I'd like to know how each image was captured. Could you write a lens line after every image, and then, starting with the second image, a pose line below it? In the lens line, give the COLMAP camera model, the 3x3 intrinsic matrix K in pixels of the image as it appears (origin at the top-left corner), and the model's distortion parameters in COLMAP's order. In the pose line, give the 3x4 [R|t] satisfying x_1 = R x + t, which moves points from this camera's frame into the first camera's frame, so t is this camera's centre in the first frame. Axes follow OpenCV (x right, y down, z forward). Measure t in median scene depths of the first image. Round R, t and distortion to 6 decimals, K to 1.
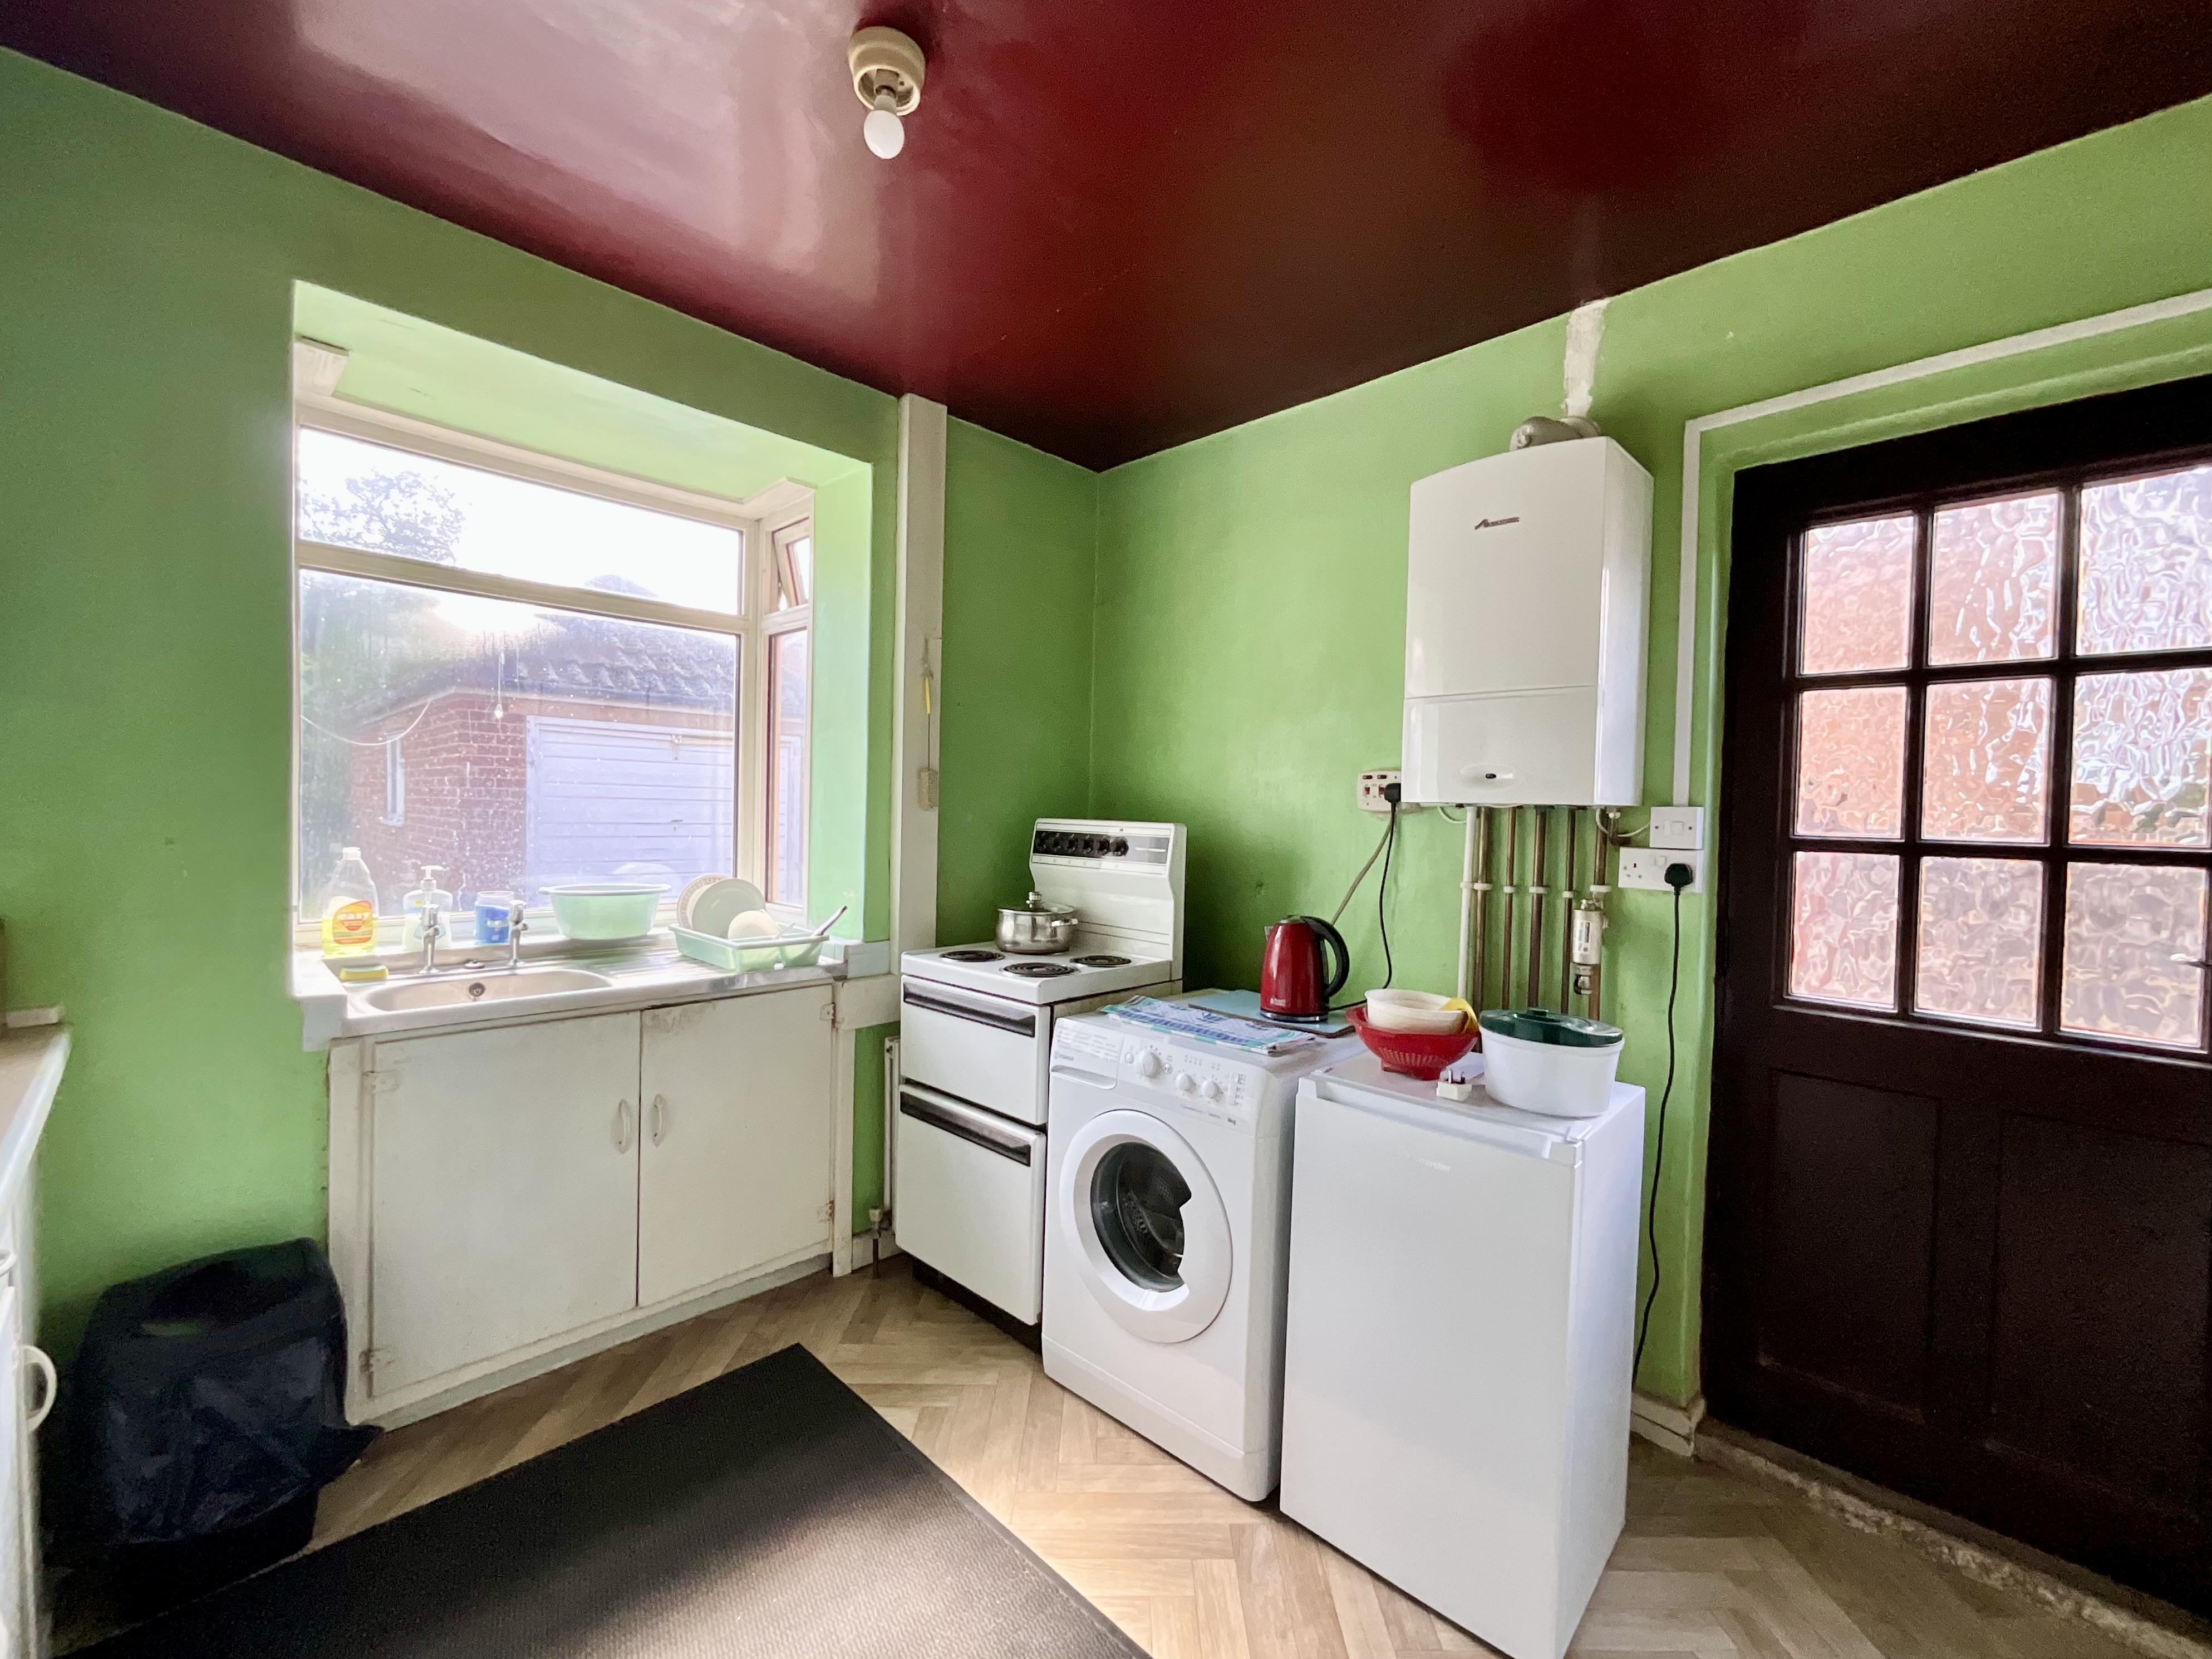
lens RADIAL K [[891.6, 0, 1105.2], [0, 891.6, 835.4], [0, 0, 1]] dist [-0.002007, 0.000235]
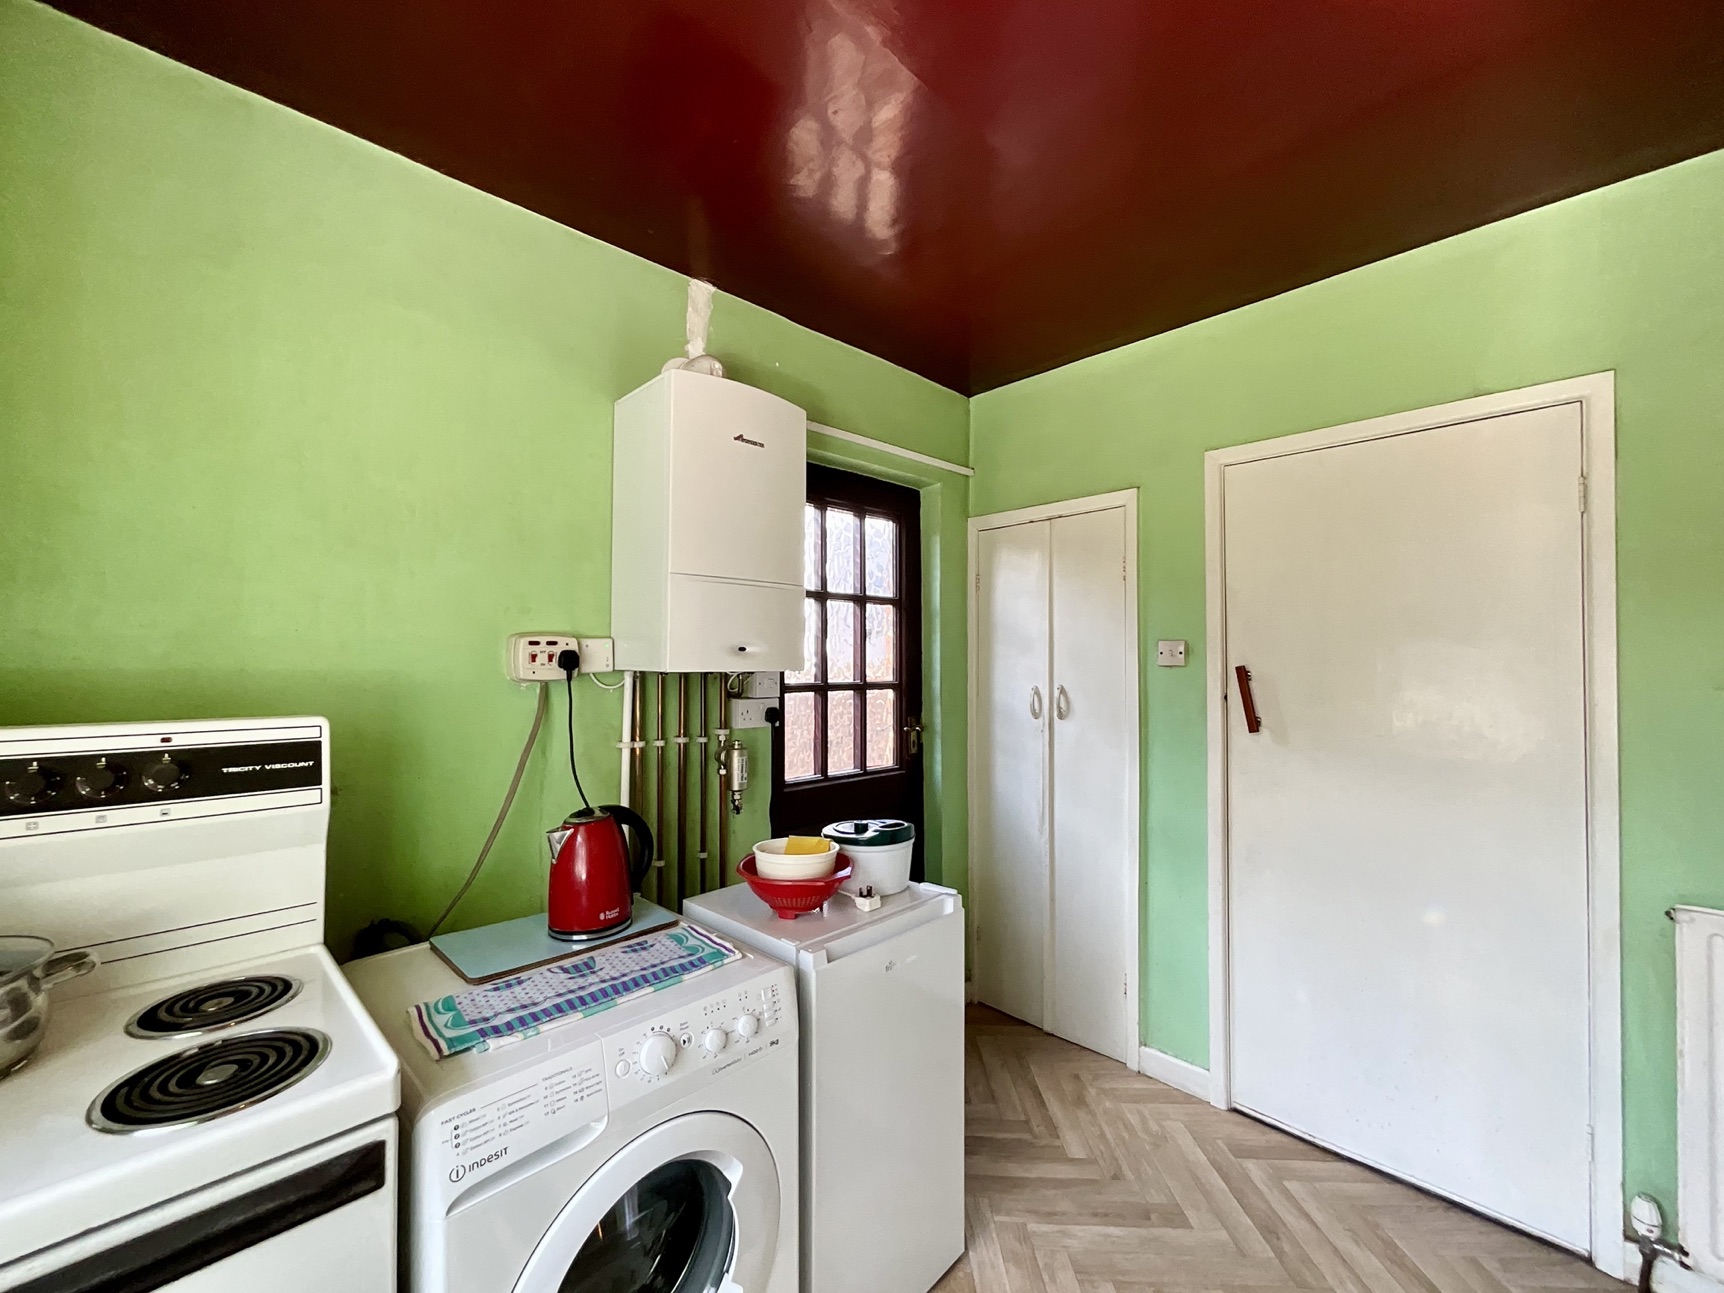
lens RADIAL K [[694.8, 0, 861.4], [0, 694.8, 651.1], [0, 0, 1]] dist [-0.002007, 0.000235]
pose [[0.038412, -0.009483, 0.999217, -0.451497], [0.027703, 0.999581, 0.008421, -0.061249], [-0.998878, 0.027358, 0.038659, 0.730309]]
